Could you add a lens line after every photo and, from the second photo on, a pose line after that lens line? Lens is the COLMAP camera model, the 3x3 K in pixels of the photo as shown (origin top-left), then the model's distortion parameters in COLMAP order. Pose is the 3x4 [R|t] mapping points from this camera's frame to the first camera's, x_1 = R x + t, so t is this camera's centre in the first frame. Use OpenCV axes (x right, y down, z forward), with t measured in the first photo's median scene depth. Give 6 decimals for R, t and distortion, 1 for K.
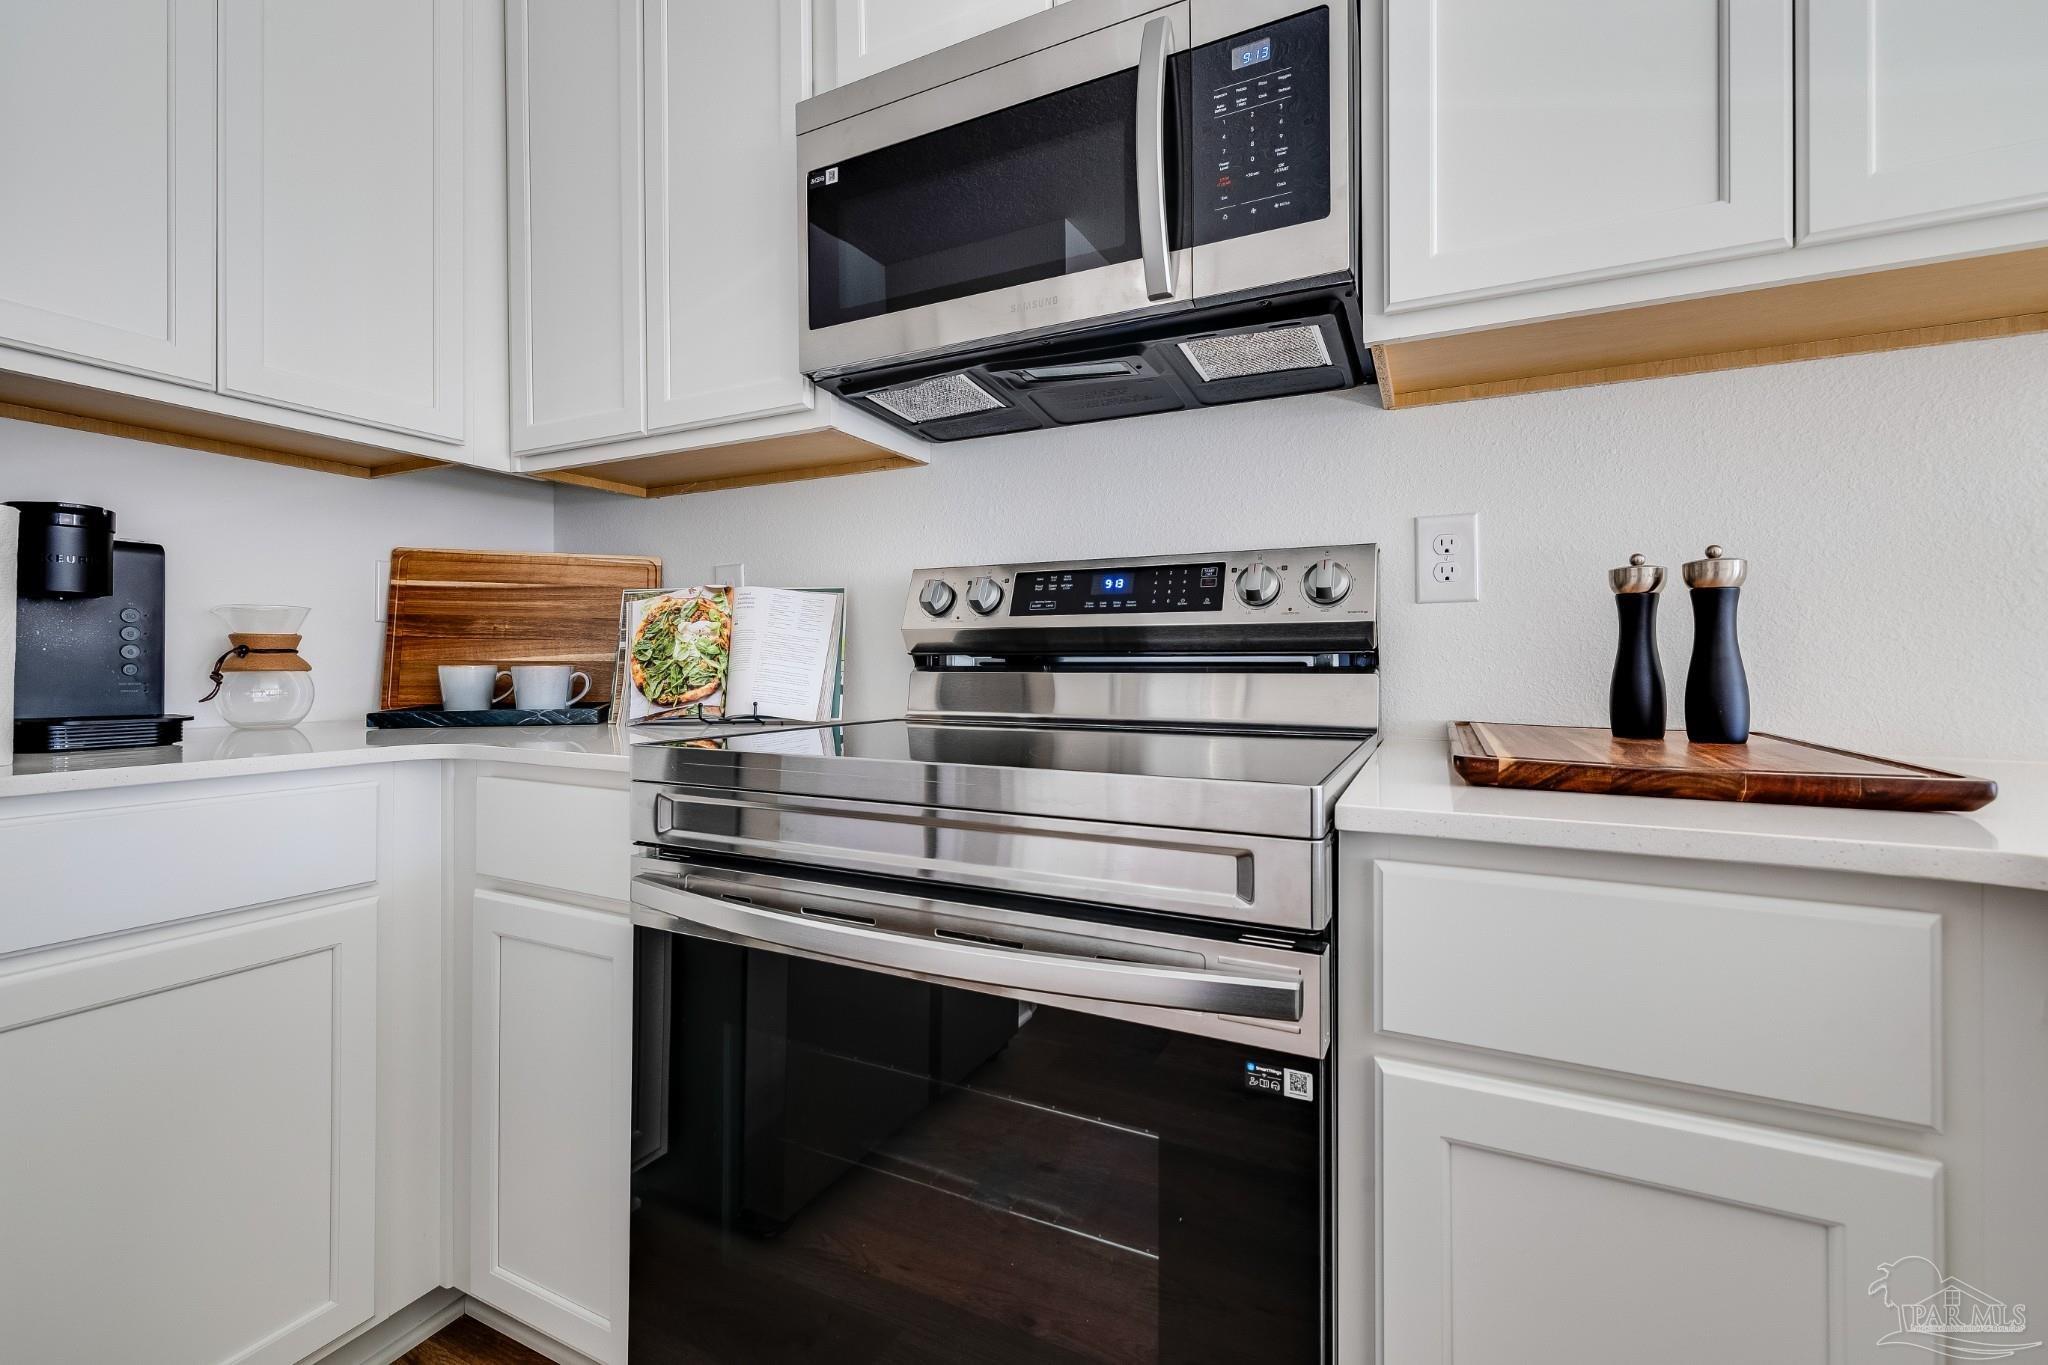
lens RADIAL K [[877.8, 0, 1016.6], [0, 877.8, 666.7], [0, 0, 1]] dist [-0.002912, -0.000388]
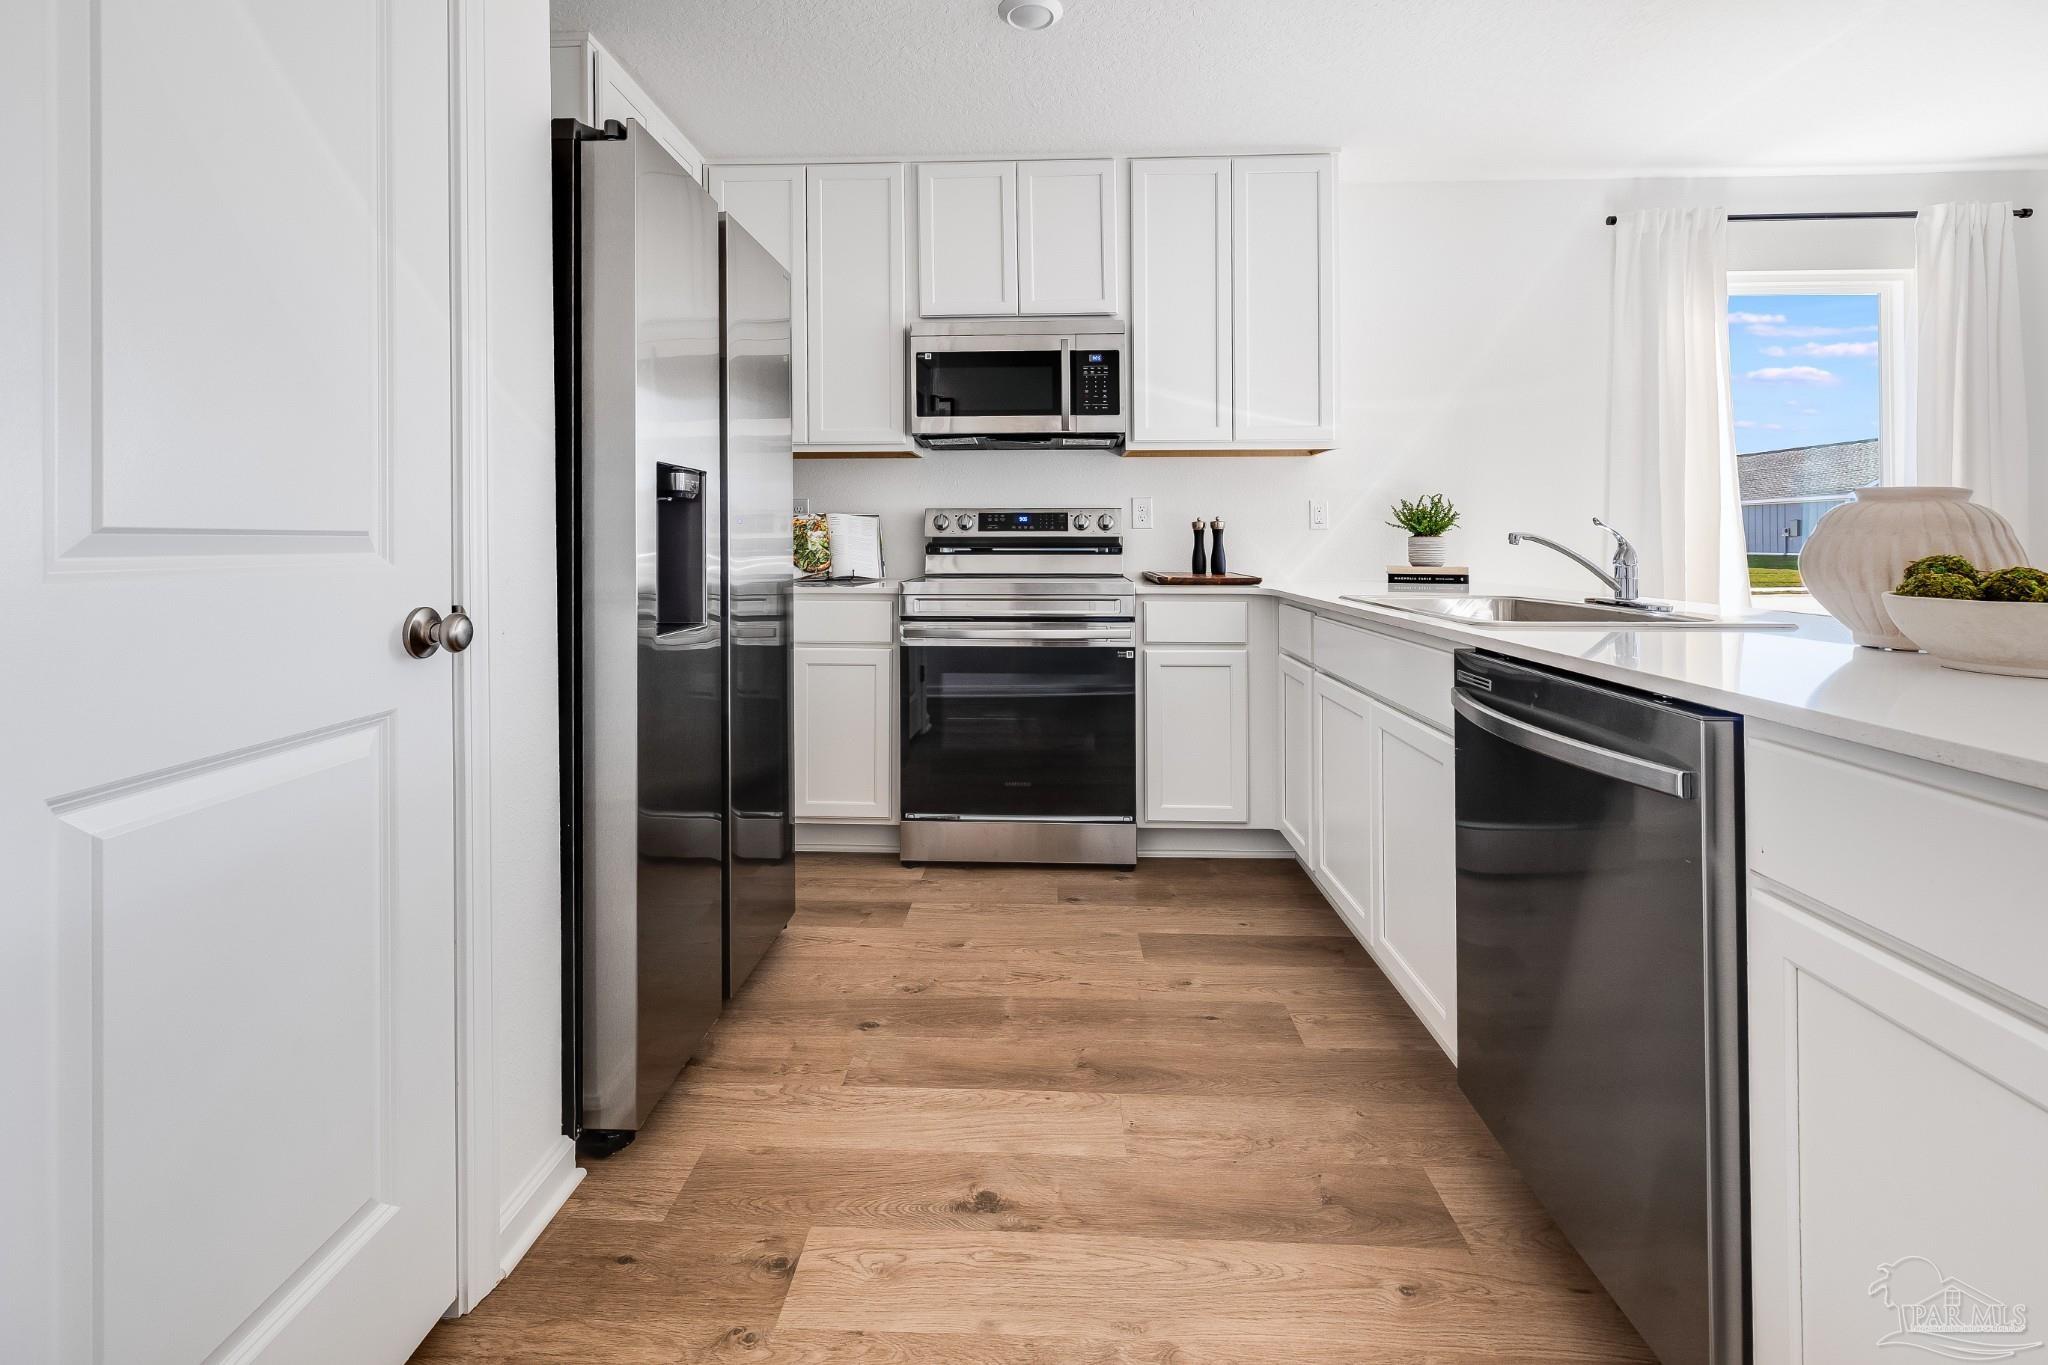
lens RADIAL K [[919.9, 0, 1028.4], [0, 919.9, 545.6], [0, 0, 1]] dist [-0.000930, 0.000239]
pose [[0.911370, -0.002591, 0.411580, -0.994336], [0.003065, 0.999995, -0.000493, -0.019713], [-0.411577, 0.001711, 0.911373, -1.445430]]
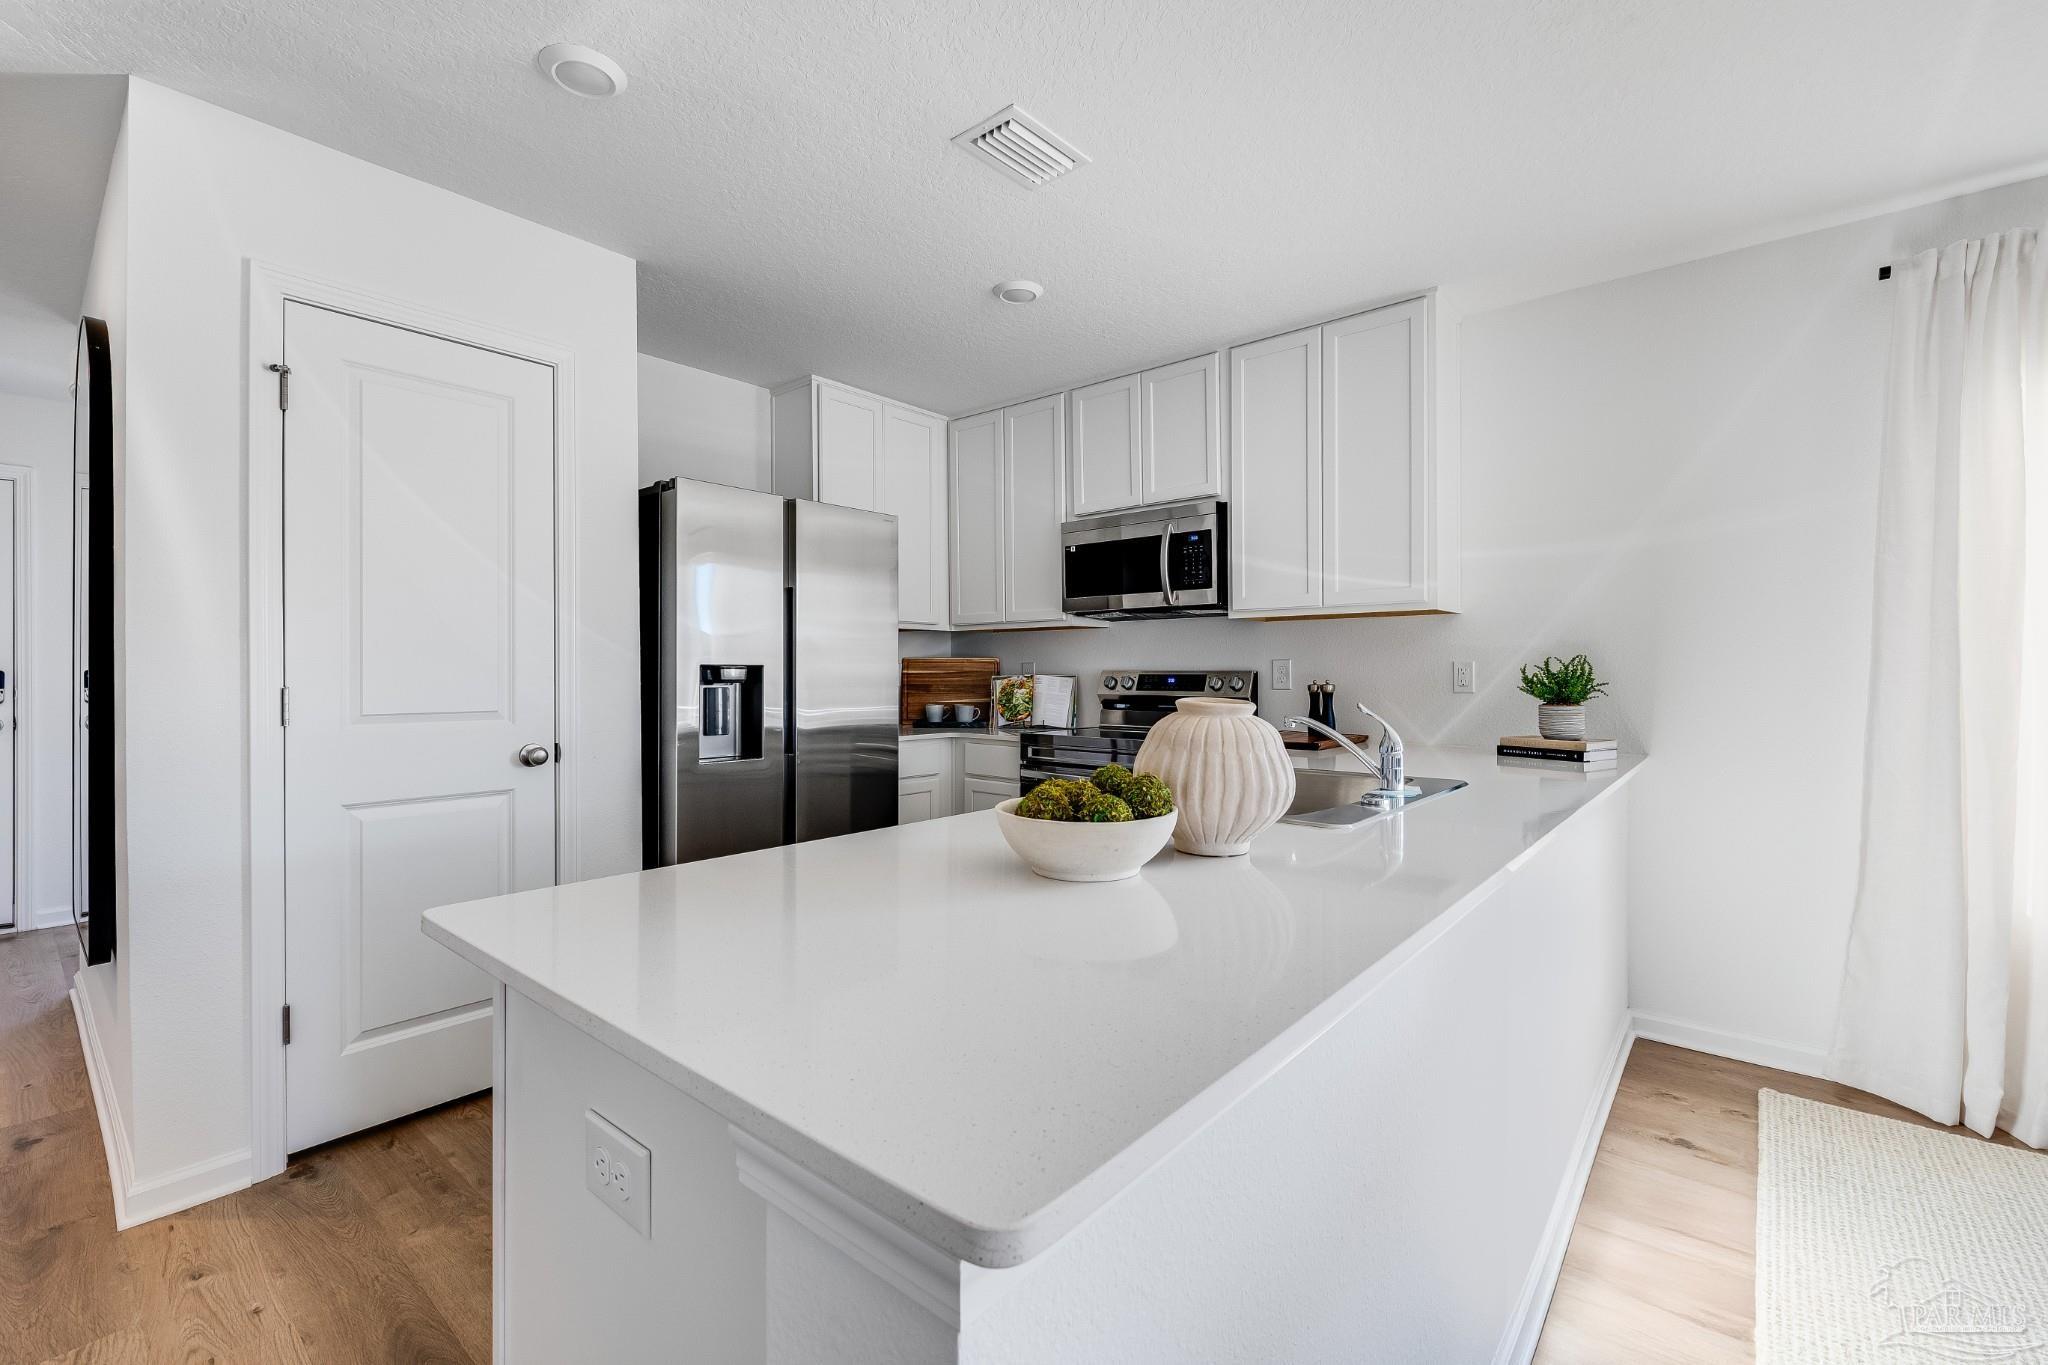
lens RADIAL K [[879.6, 0, 1016.3], [0, 879.6, 680.7], [0, 0, 1]] dist [-0.000329, -0.000371]
pose [[0.968442, 0.003698, -0.249210, 0.349397], [-0.003335, 0.999993, 0.001881, -0.102513], [0.249215, -0.000990, 0.968448, -1.950192]]
